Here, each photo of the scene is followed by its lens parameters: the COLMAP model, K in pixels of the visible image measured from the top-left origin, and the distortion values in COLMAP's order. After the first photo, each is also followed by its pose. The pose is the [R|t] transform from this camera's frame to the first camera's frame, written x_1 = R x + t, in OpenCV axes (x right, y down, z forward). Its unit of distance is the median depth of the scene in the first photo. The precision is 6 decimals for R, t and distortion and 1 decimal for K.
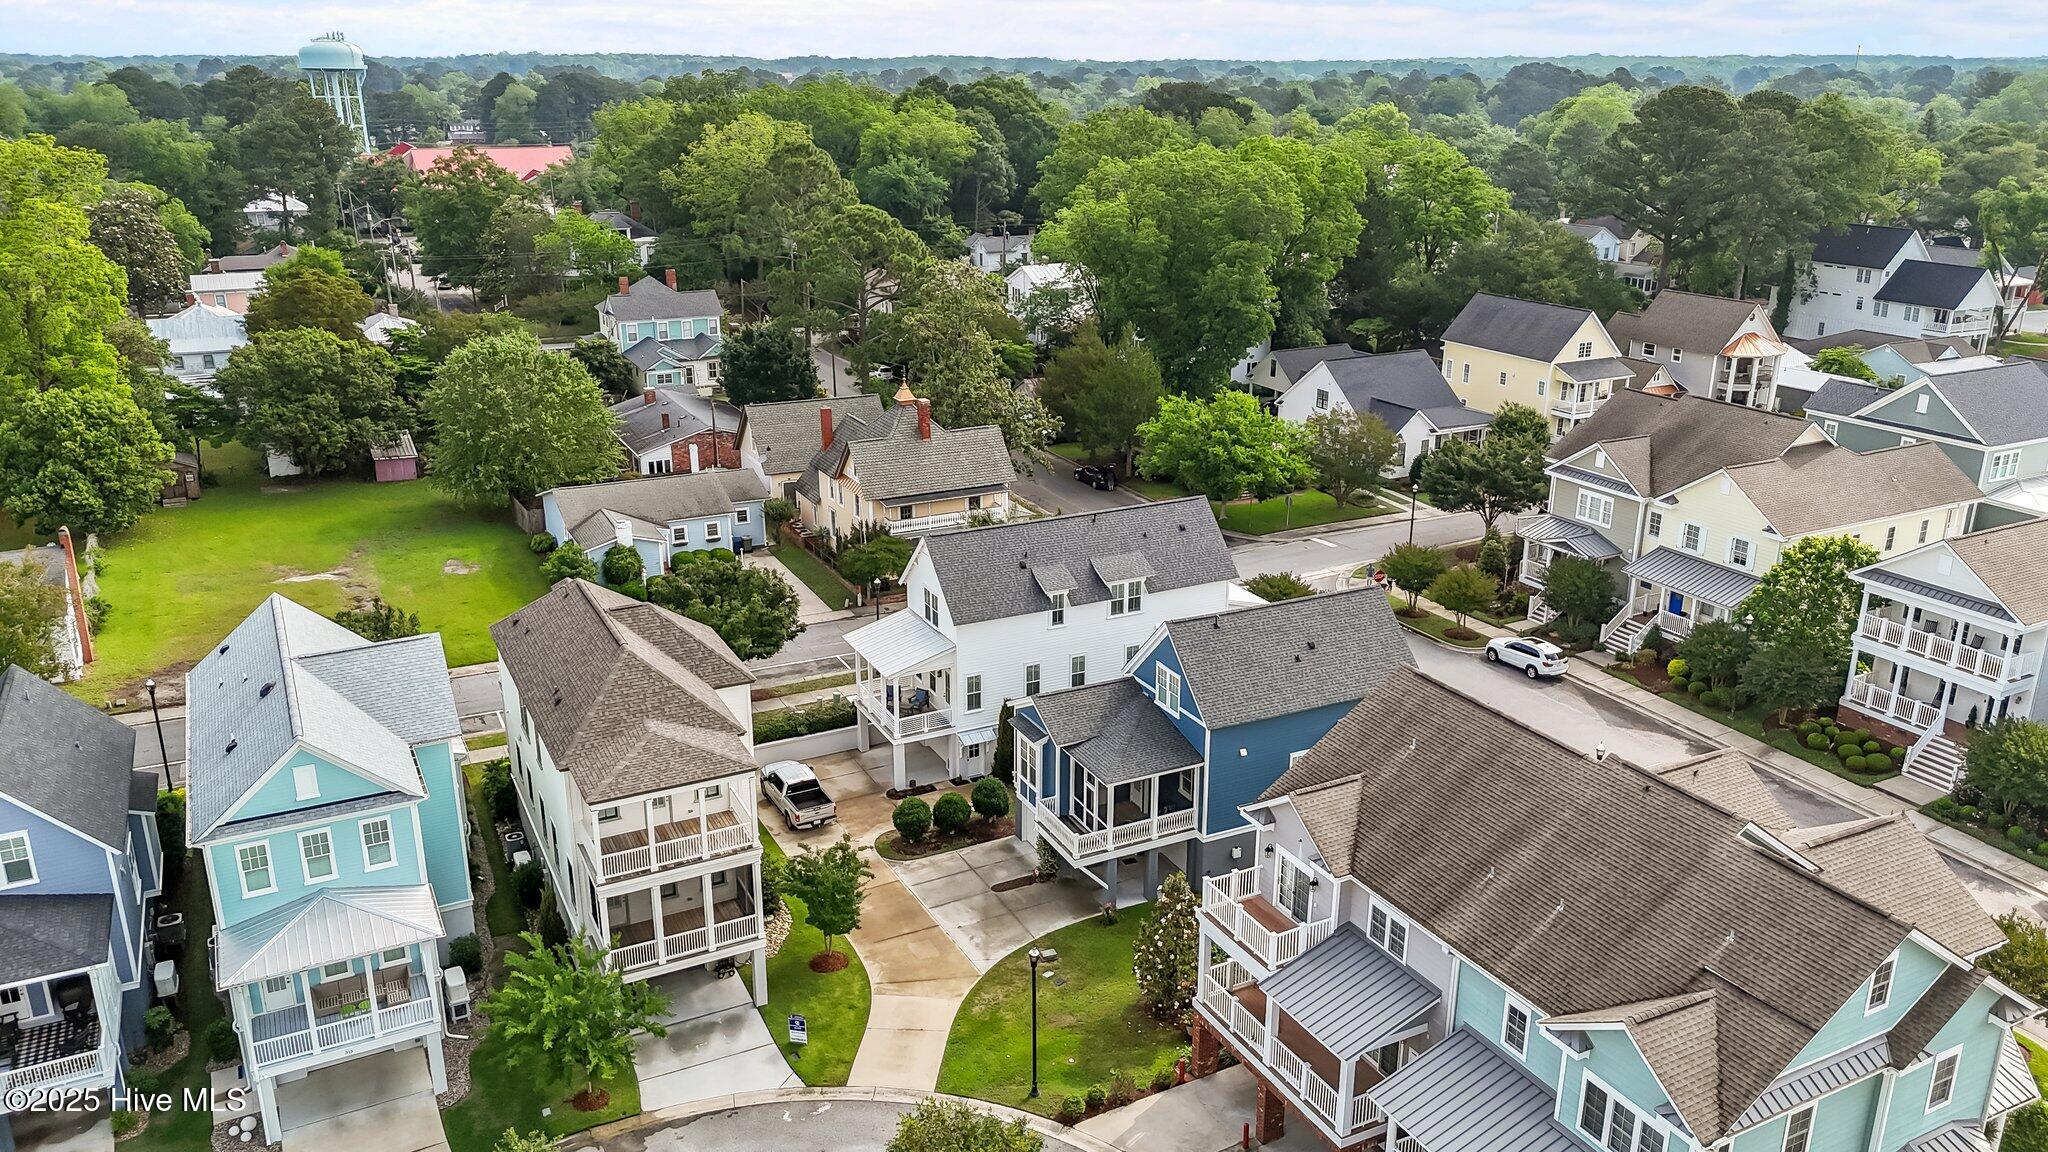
lens RADIAL K [[1495.0, 0, 1036.2], [0, 1495.0, 581.8], [0, 0, 1]] dist [0.062606, -0.055040]
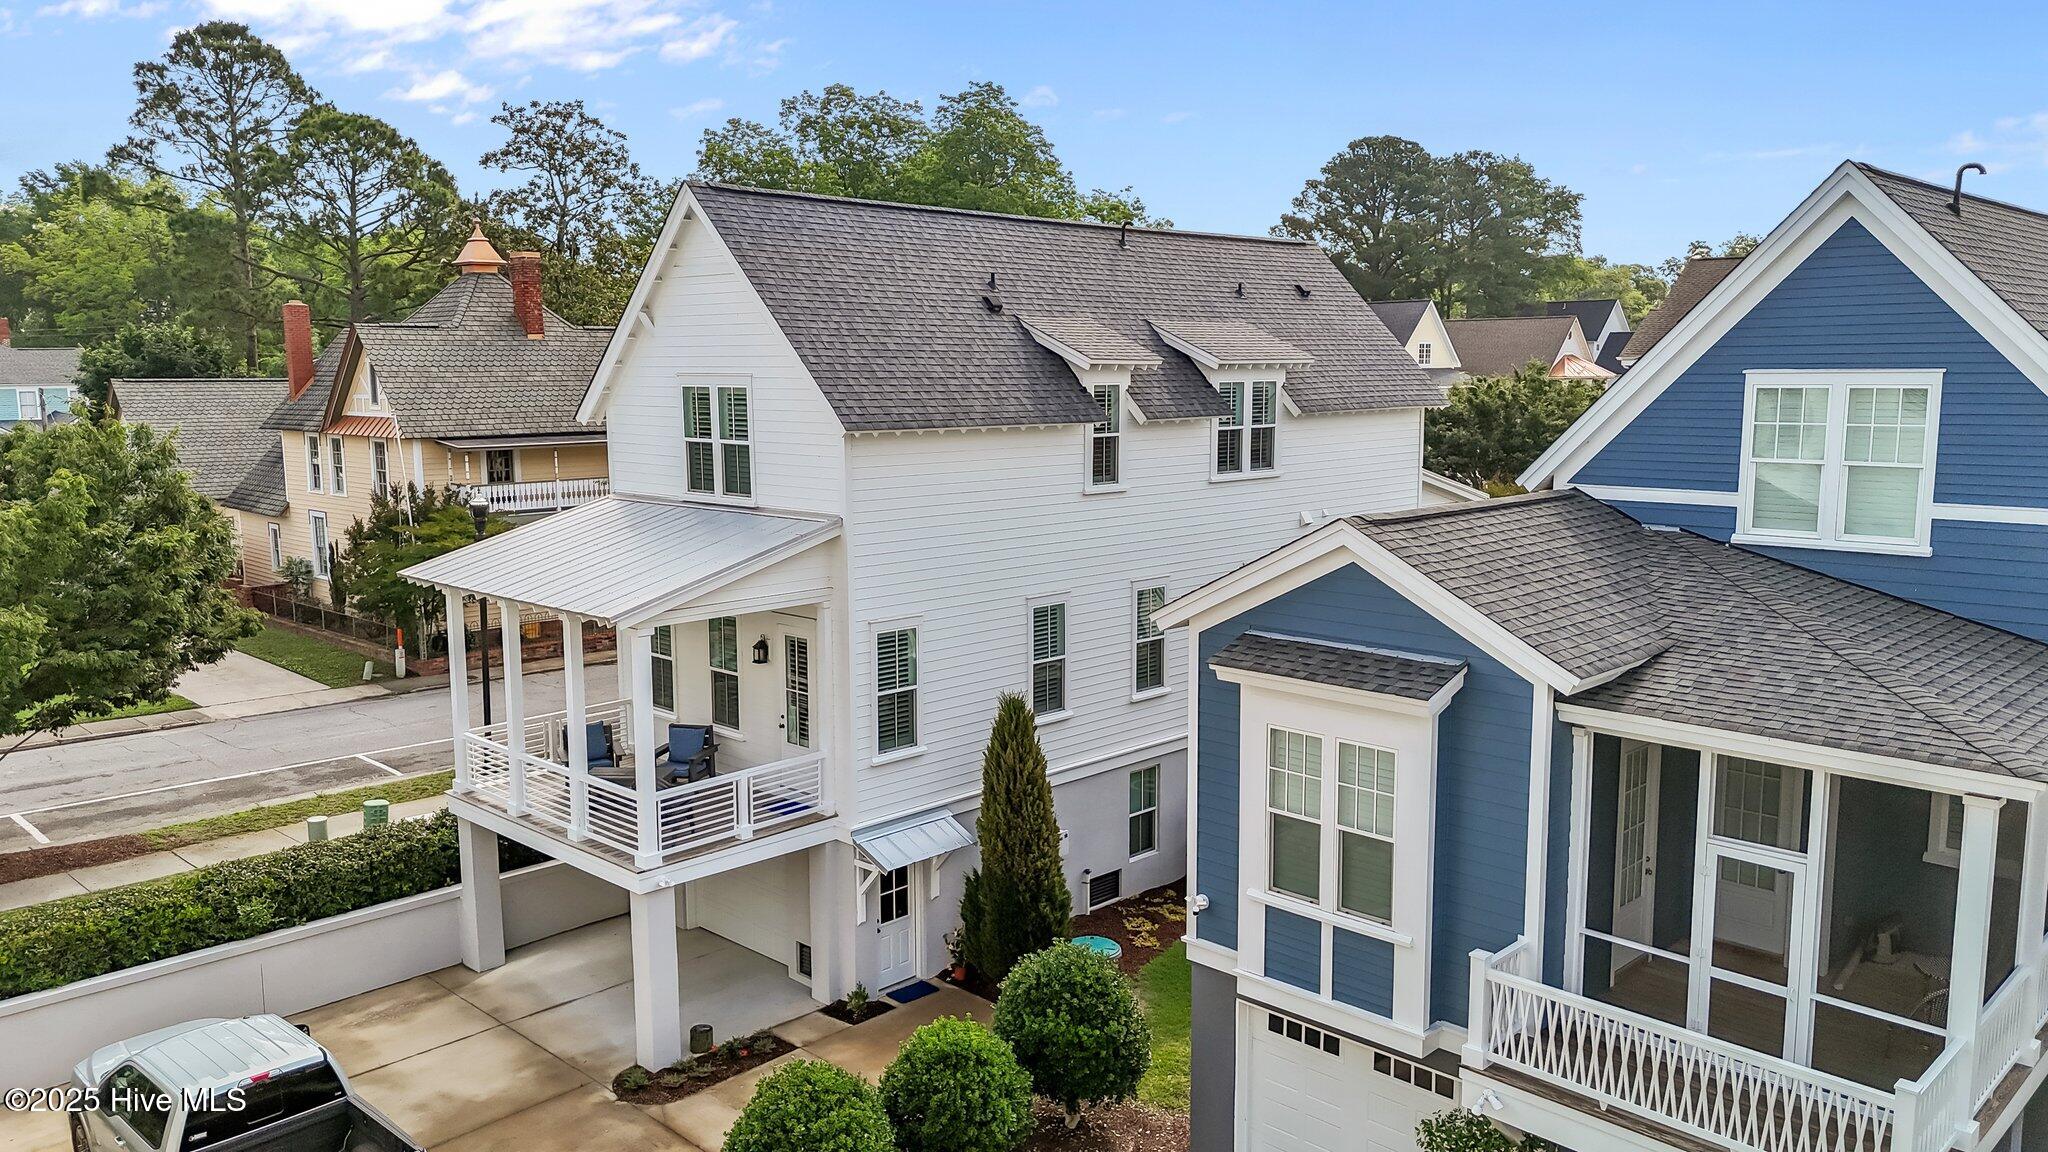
lens RADIAL K [[1495.0, 0, 1036.2], [0, 1495.0, 581.8], [0, 0, 1]] dist [0.062606, -0.055040]
pose [[0.945212, -0.053153, 0.322101, -0.108879], [0.112137, 0.979485, -0.167433, 0.104844], [-0.306594, 0.194379, 0.931781, 0.699341]]
